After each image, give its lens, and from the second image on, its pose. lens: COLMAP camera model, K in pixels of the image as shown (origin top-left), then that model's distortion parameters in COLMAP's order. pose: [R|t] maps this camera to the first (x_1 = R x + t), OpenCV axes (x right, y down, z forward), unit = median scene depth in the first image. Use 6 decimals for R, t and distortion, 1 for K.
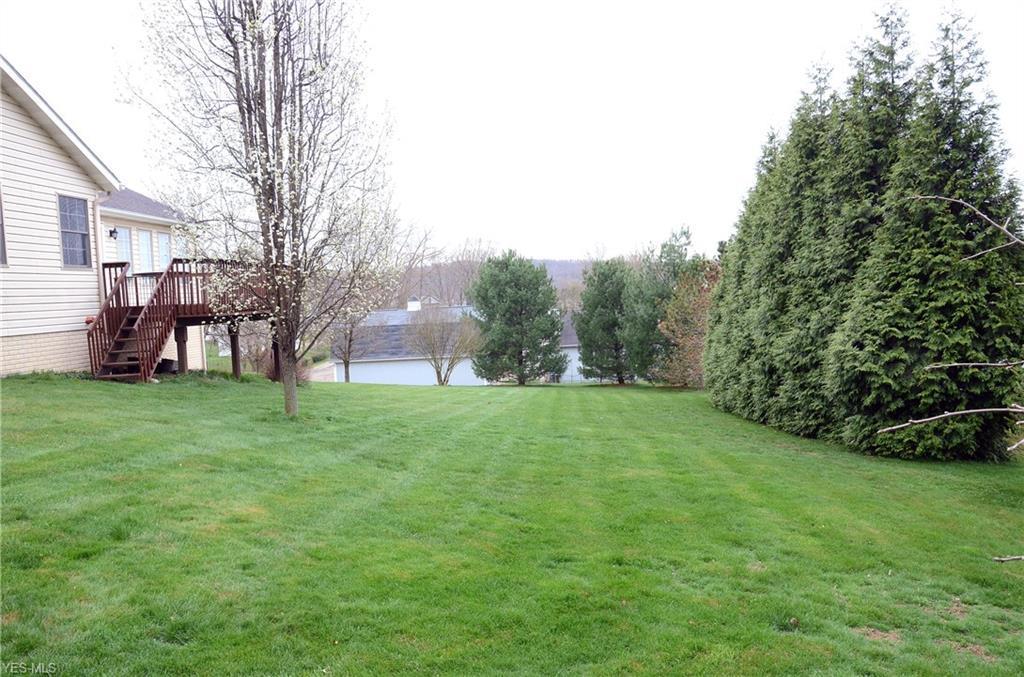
lens RADIAL K [[810.1, 0, 513.5], [0, 810.1, 350.6], [0, 0, 1]] dist [-0.162820, 0.134535]
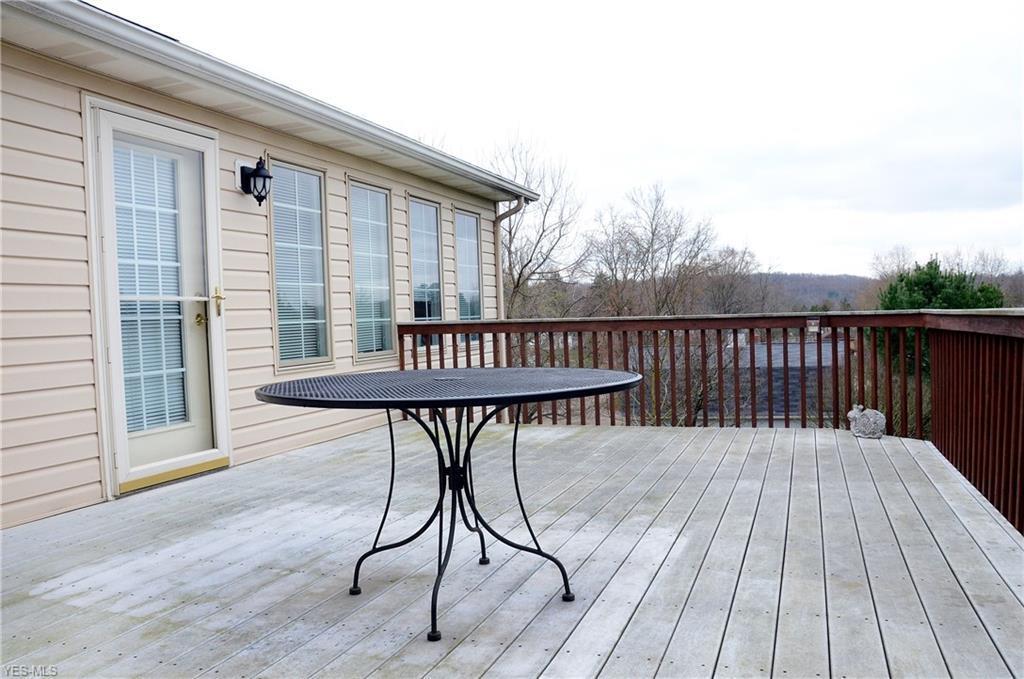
lens RADIAL K [[810.1, 0, 513.5], [0, 810.1, 351.6], [0, 0, 1]] dist [-0.162820, 0.134535]
pose [[0.965173, 0.020385, -0.260818, -0.392695], [-0.024196, 0.999642, -0.011408, -0.100169], [0.260492, 0.017321, 0.965321, 0.842472]]
